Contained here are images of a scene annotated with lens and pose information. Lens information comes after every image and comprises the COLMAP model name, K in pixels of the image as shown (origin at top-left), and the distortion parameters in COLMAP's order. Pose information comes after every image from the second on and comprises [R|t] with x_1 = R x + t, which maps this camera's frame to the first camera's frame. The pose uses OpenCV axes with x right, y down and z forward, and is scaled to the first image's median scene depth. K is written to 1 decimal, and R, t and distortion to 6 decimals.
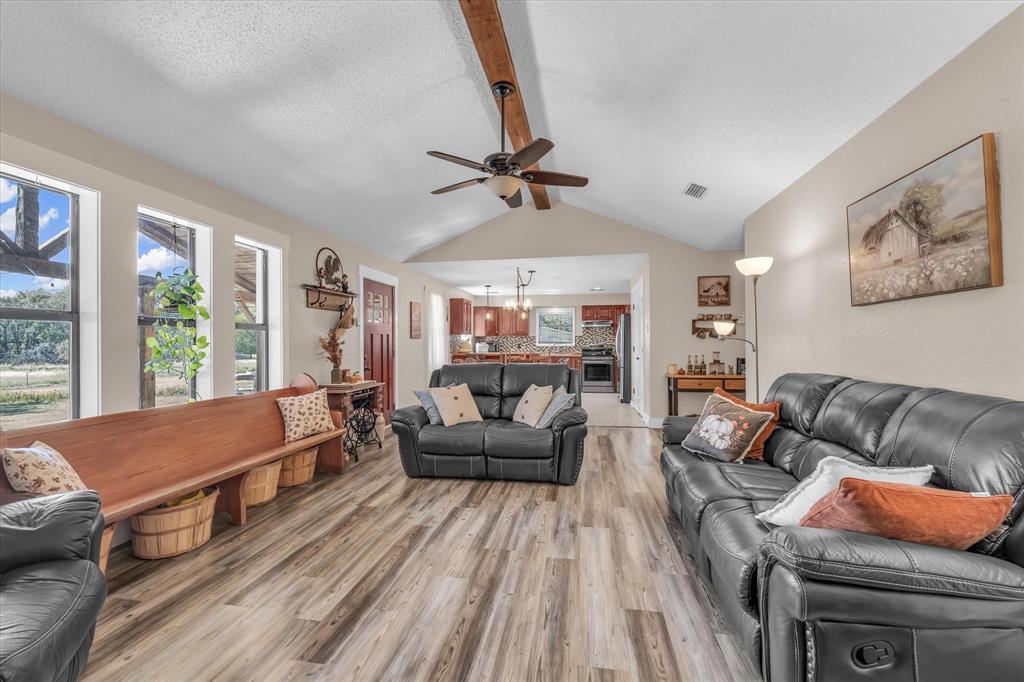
lens RADIAL K [[422.6, 0, 511.8], [0, 422.6, 339.9], [0, 0, 1]] dist [-0.010423, 0.000644]
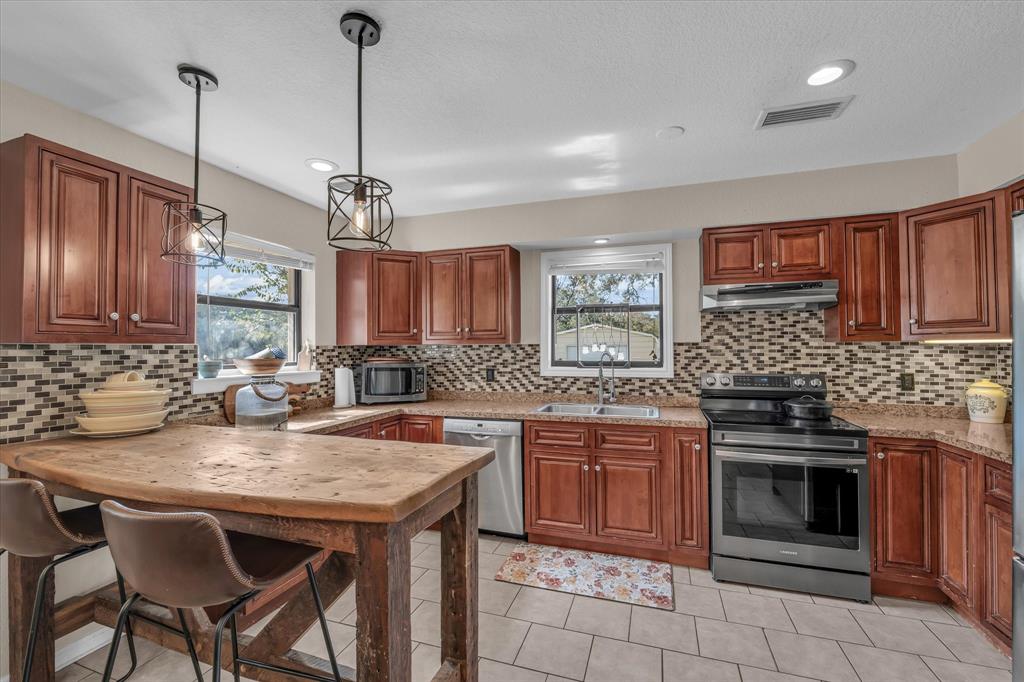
lens RADIAL K [[422.6, 0, 512.0], [0, 422.6, 341.8], [0, 0, 1]] dist [-0.010423, 0.000644]
pose [[0.988687, -0.009256, -0.149709, 0.085670], [0.007930, 0.999924, -0.009450, -0.007911], [0.149785, 0.008156, 0.988685, 0.707117]]
